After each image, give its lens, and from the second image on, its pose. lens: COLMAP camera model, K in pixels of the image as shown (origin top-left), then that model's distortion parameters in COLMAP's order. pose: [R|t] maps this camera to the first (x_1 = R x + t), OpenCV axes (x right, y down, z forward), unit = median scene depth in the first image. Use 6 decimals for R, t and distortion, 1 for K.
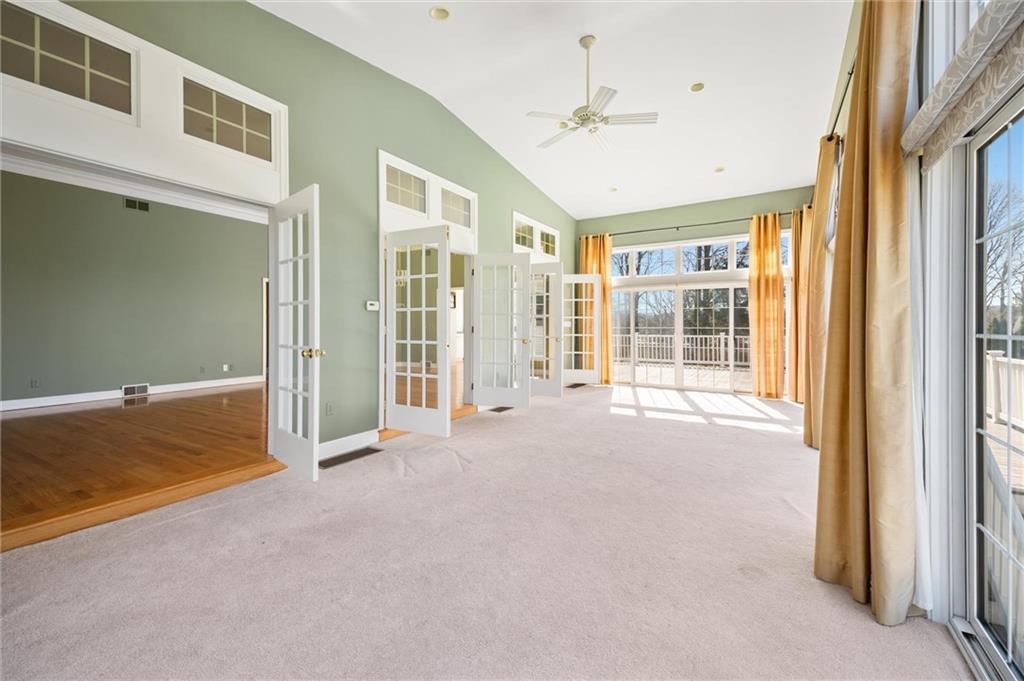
lens RADIAL K [[417.9, 0, 513.9], [0, 417.9, 333.5], [0, 0, 1]] dist [0.020490, -0.001064]
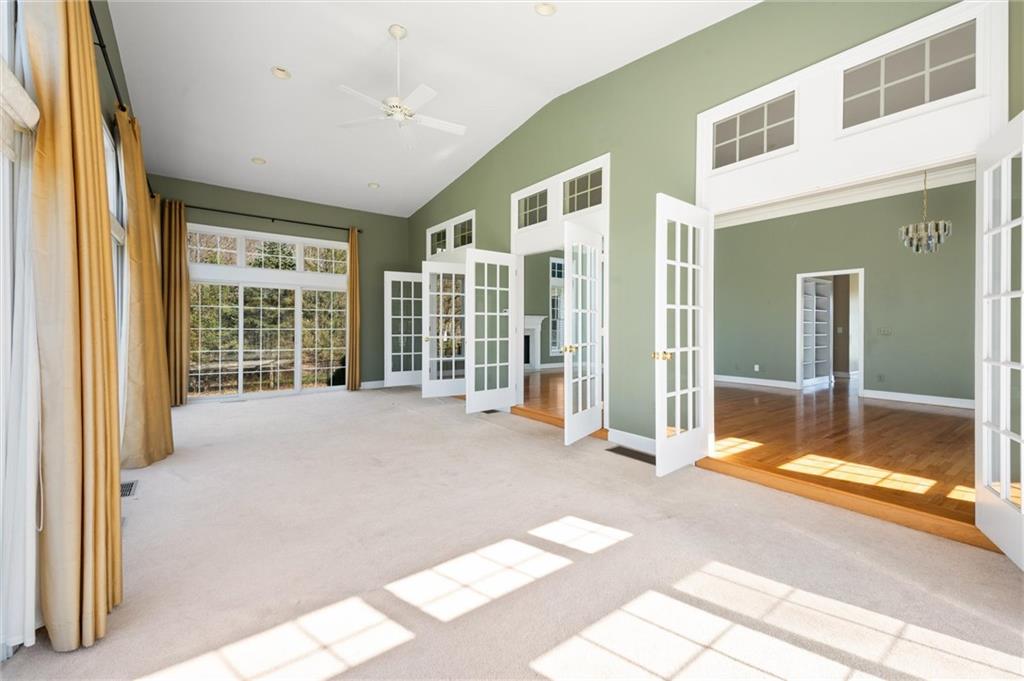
lens RADIAL K [[417.9, 0, 512.9], [0, 417.9, 331.2], [0, 0, 1]] dist [0.020490, -0.001064]
pose [[-0.359060, 0.004594, -0.933303, 0.502118], [-0.017917, 0.999770, 0.011814, -0.011653], [0.933142, 0.020964, -0.358895, 0.816124]]
